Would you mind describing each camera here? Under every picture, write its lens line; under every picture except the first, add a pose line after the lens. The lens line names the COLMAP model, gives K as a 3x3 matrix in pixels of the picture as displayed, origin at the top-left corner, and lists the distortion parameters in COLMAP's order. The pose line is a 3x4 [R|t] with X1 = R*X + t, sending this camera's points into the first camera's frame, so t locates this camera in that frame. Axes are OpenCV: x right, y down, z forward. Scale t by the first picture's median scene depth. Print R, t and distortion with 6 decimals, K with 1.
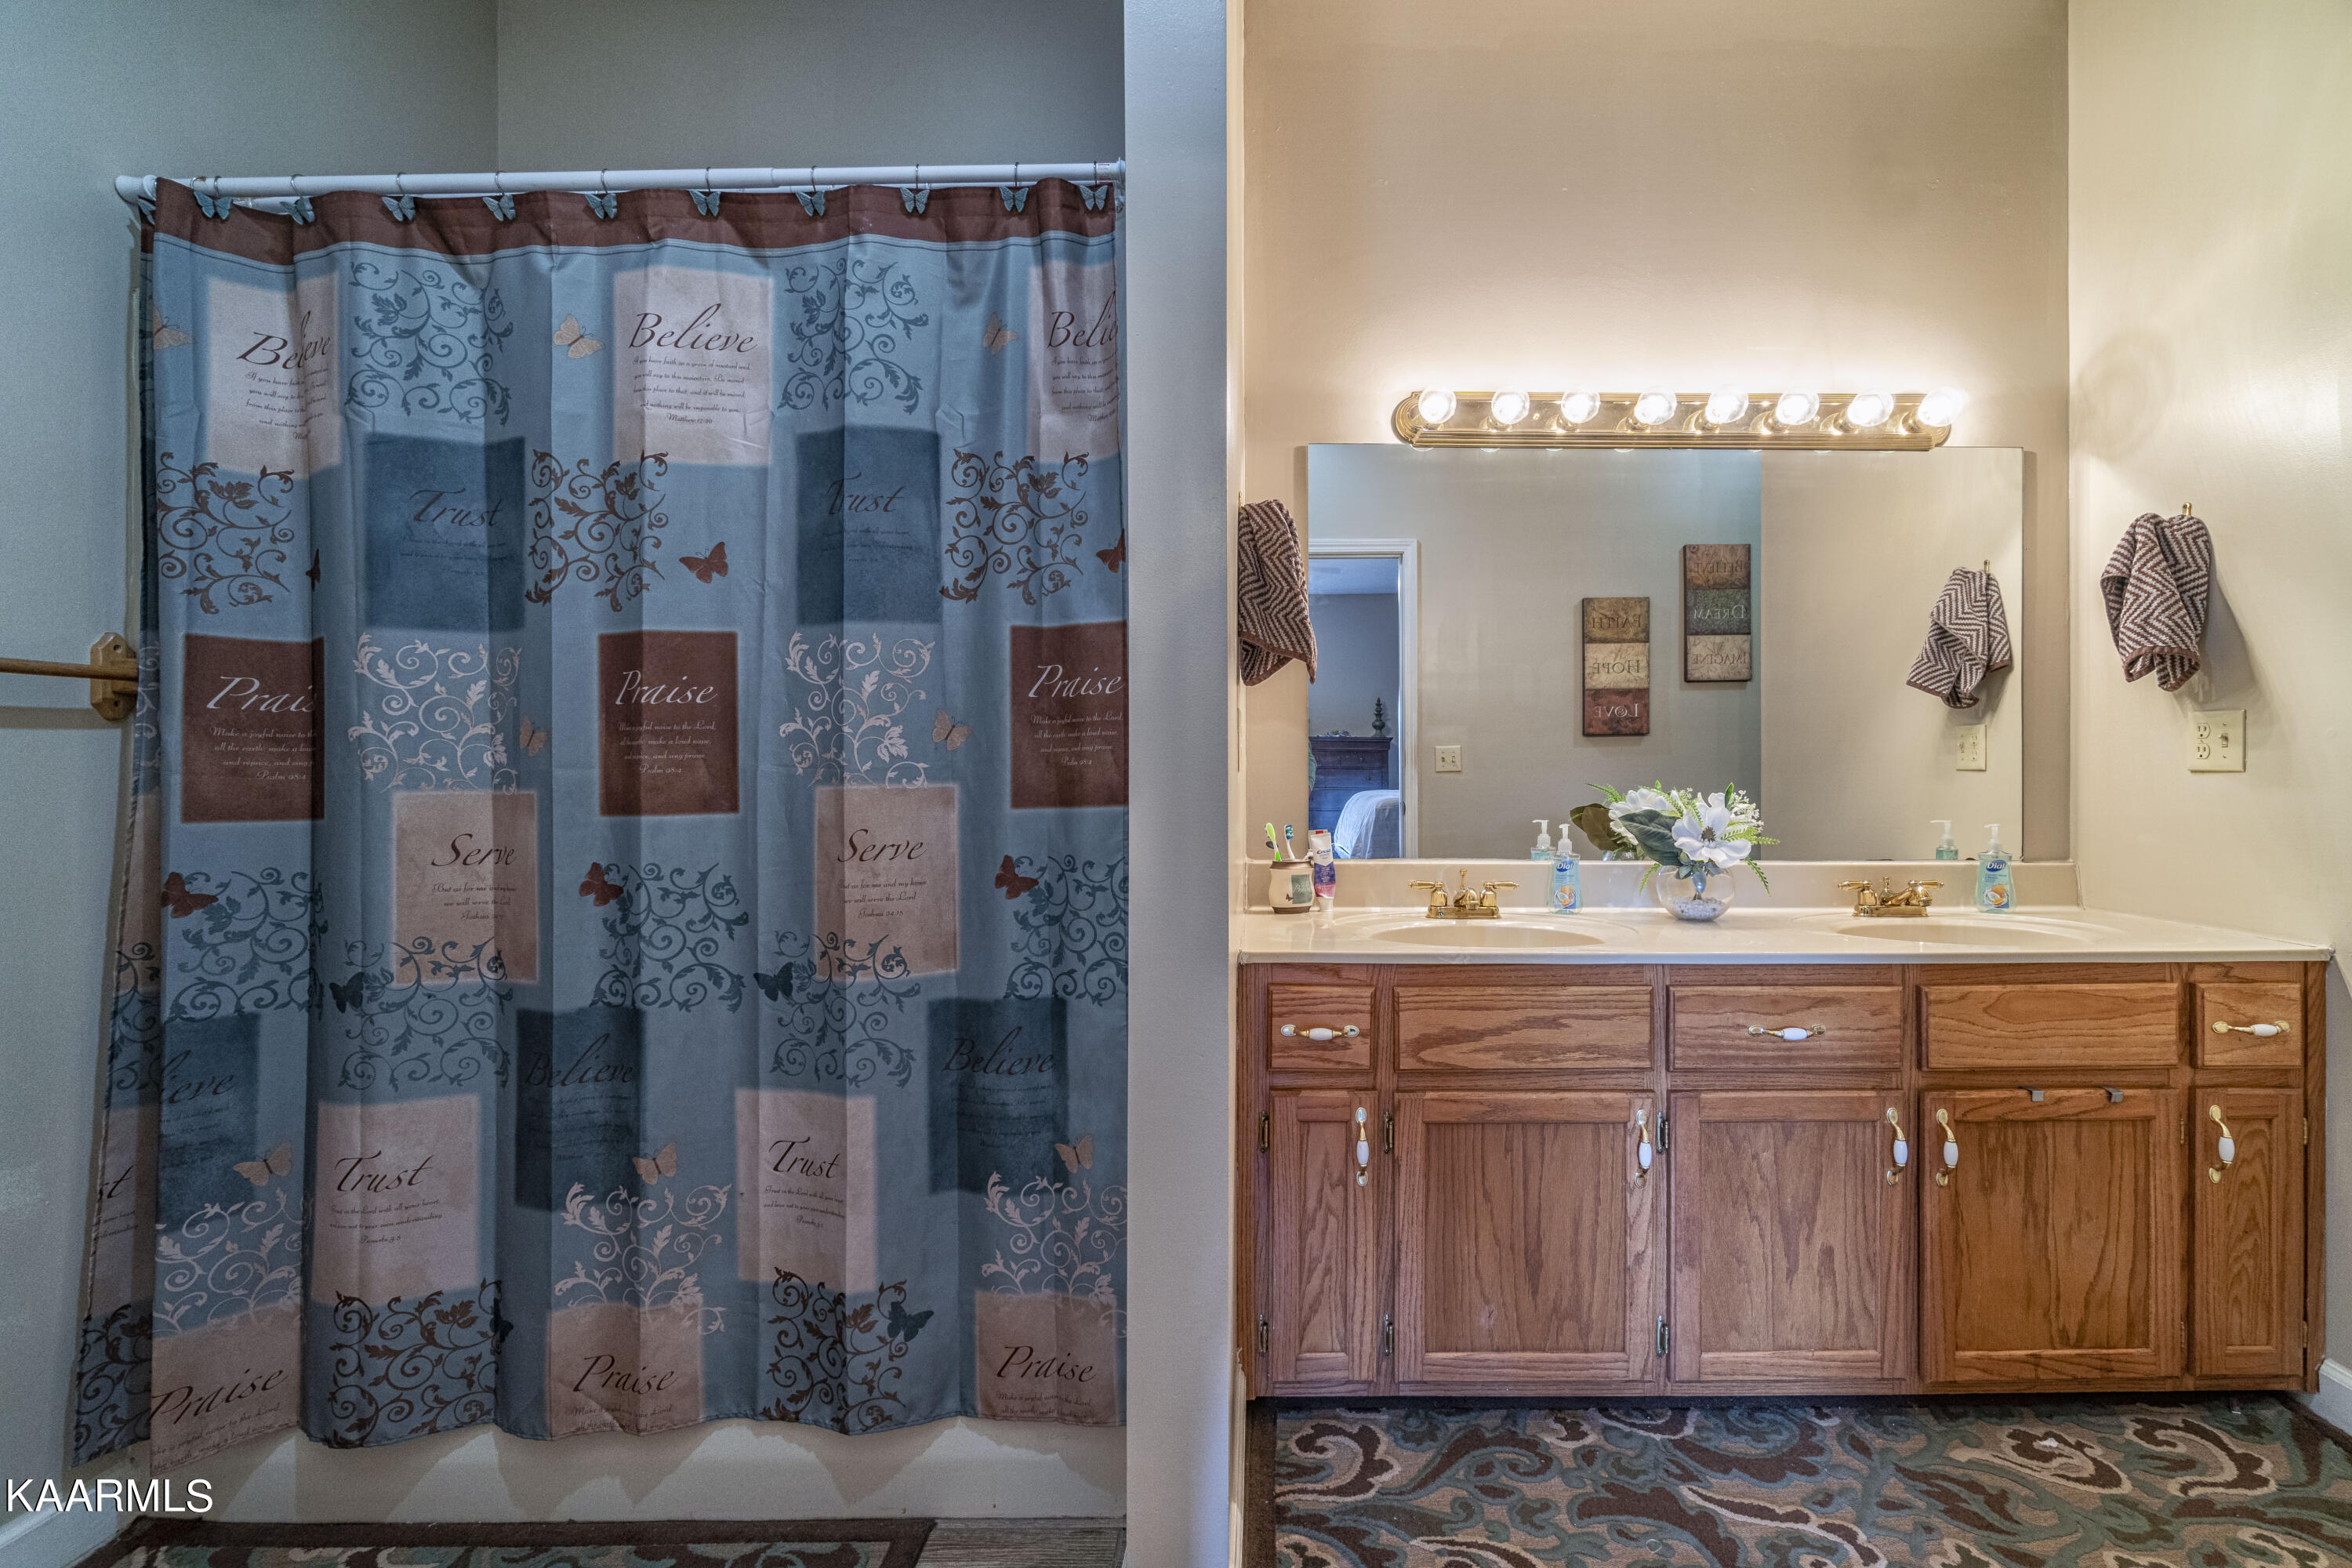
lens RADIAL K [[1013.4, 0, 1178.8], [0, 1013.4, 781.5], [0, 0, 1]] dist [-0.003768, -0.000477]
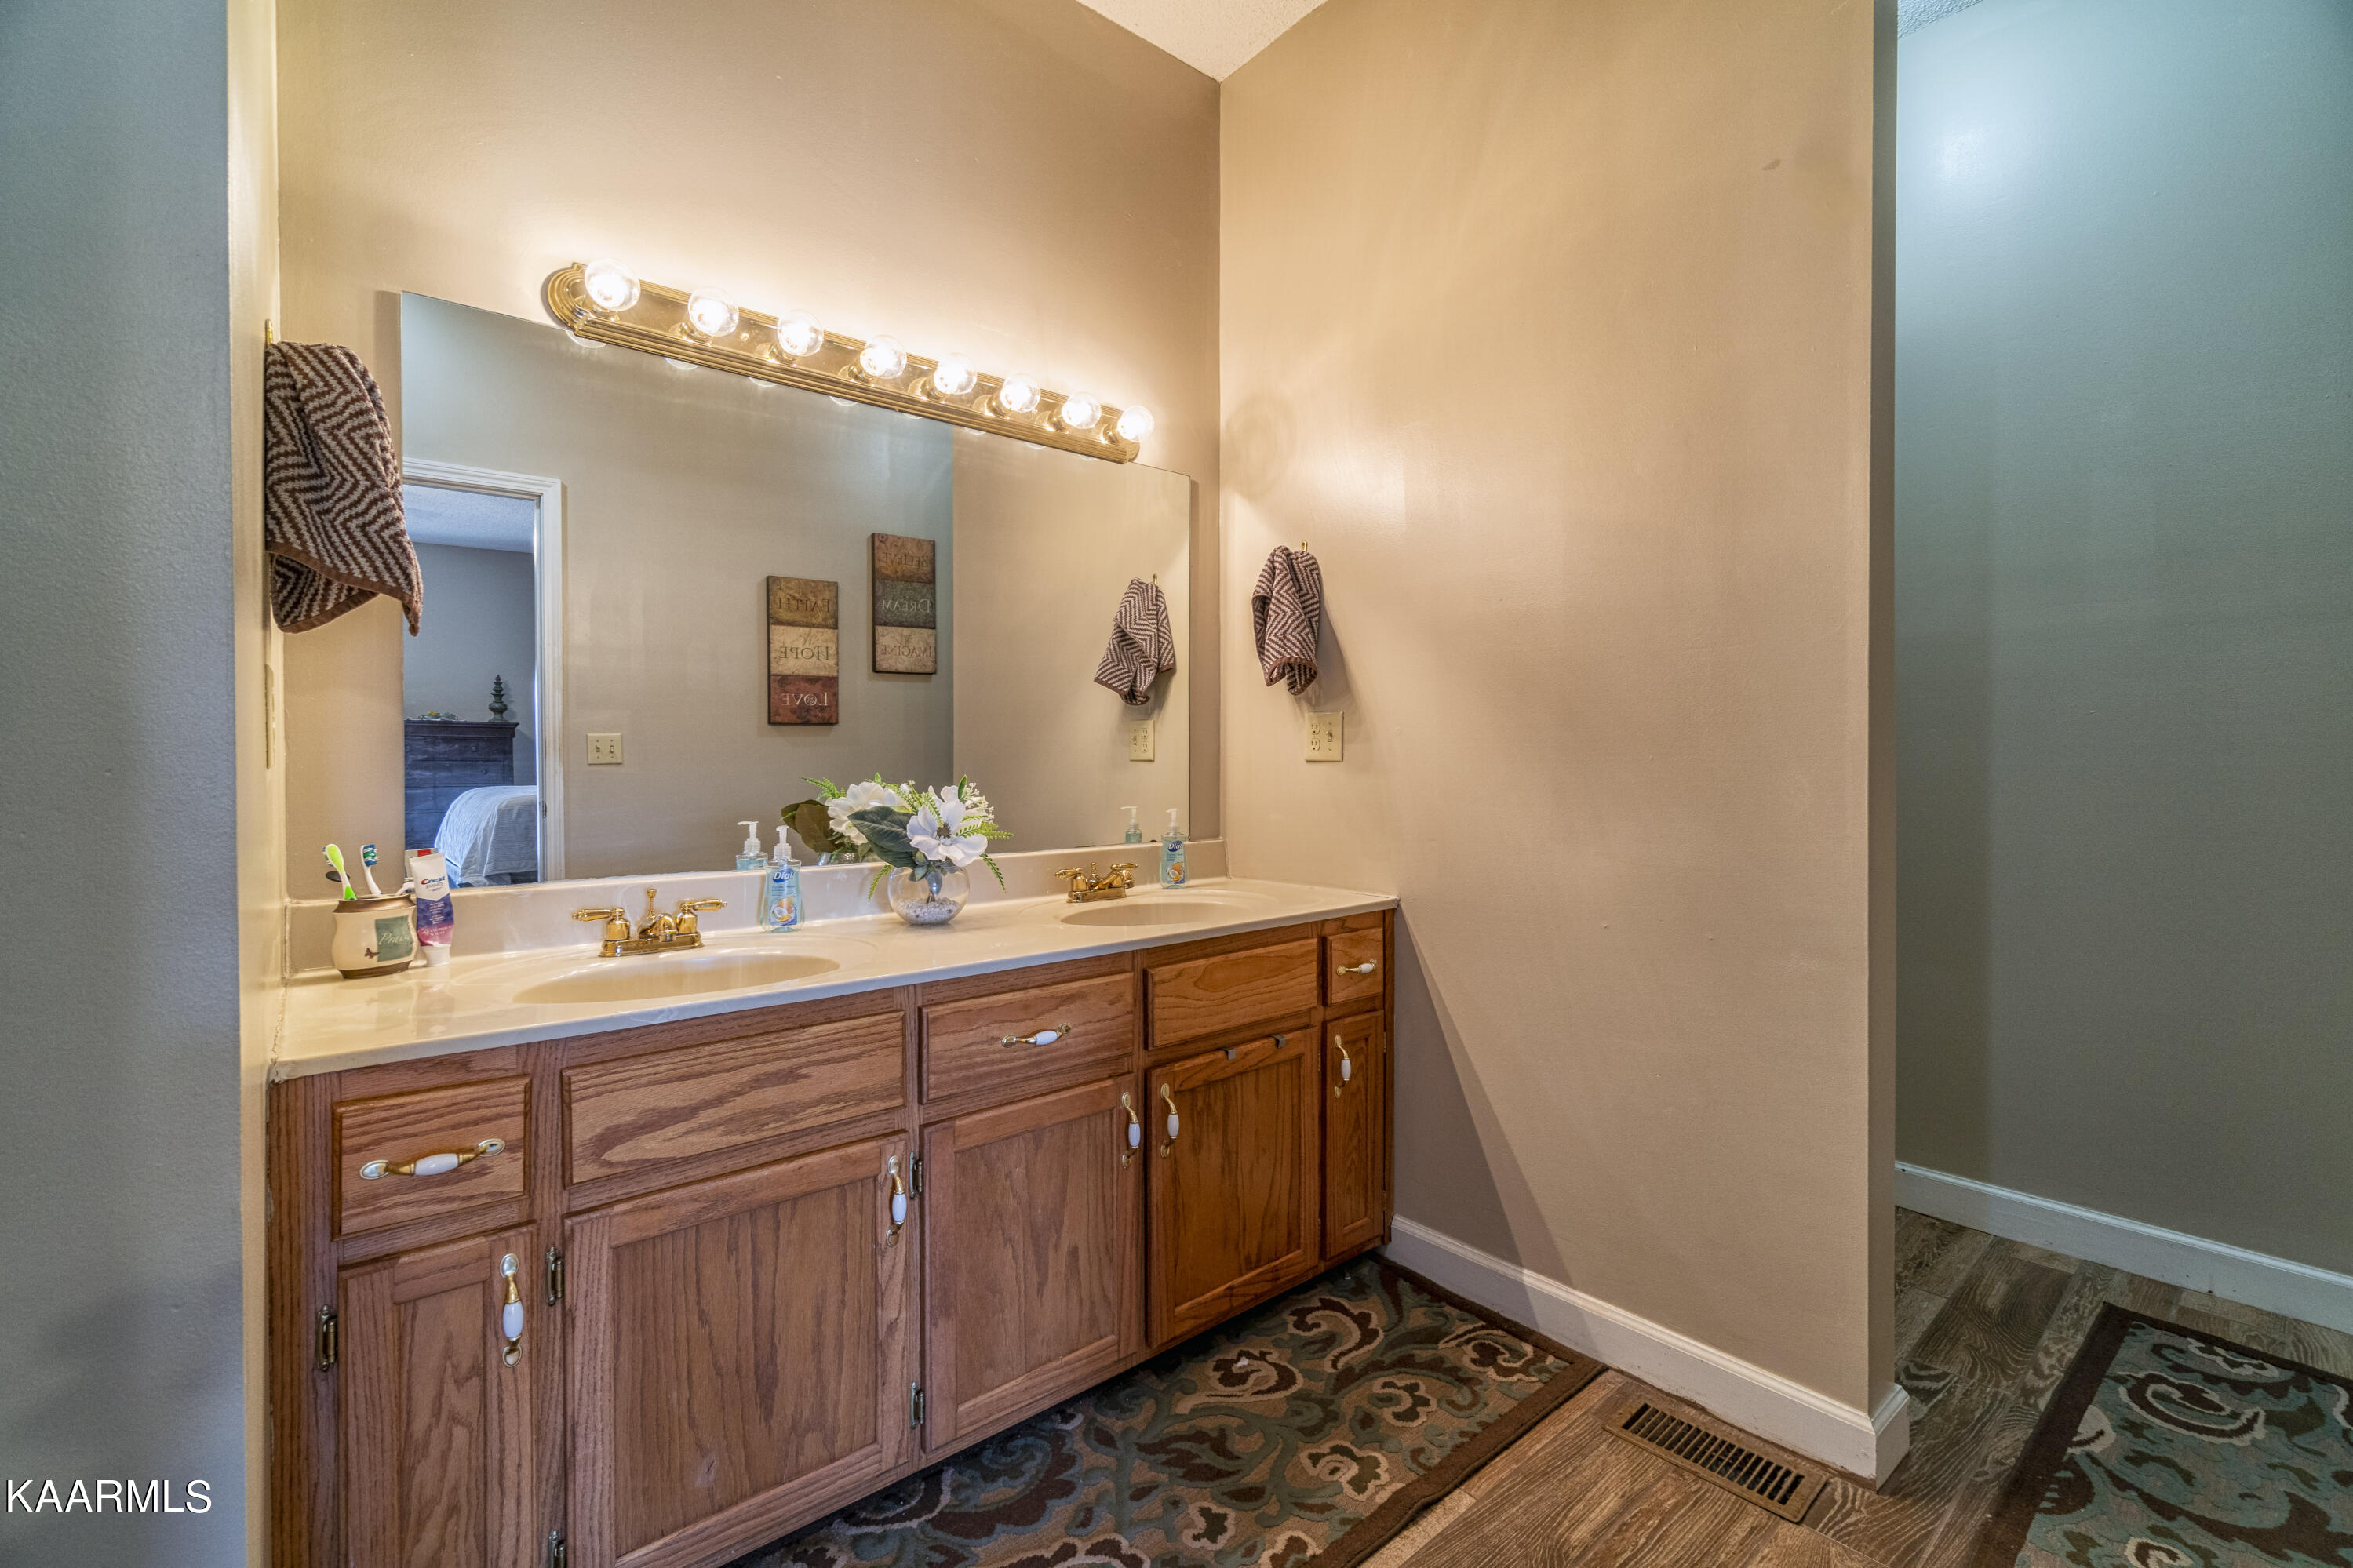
lens RADIAL K [[1013.7, 0, 1179.3], [0, 1013.7, 781.5], [0, 0, 1]] dist [-0.003768, -0.000477]
pose [[0.707061, -0.013339, 0.707027, 0.023271], [0.007742, 0.999908, 0.011123, -0.001265], [-0.707110, -0.002391, 0.707099, 0.210045]]
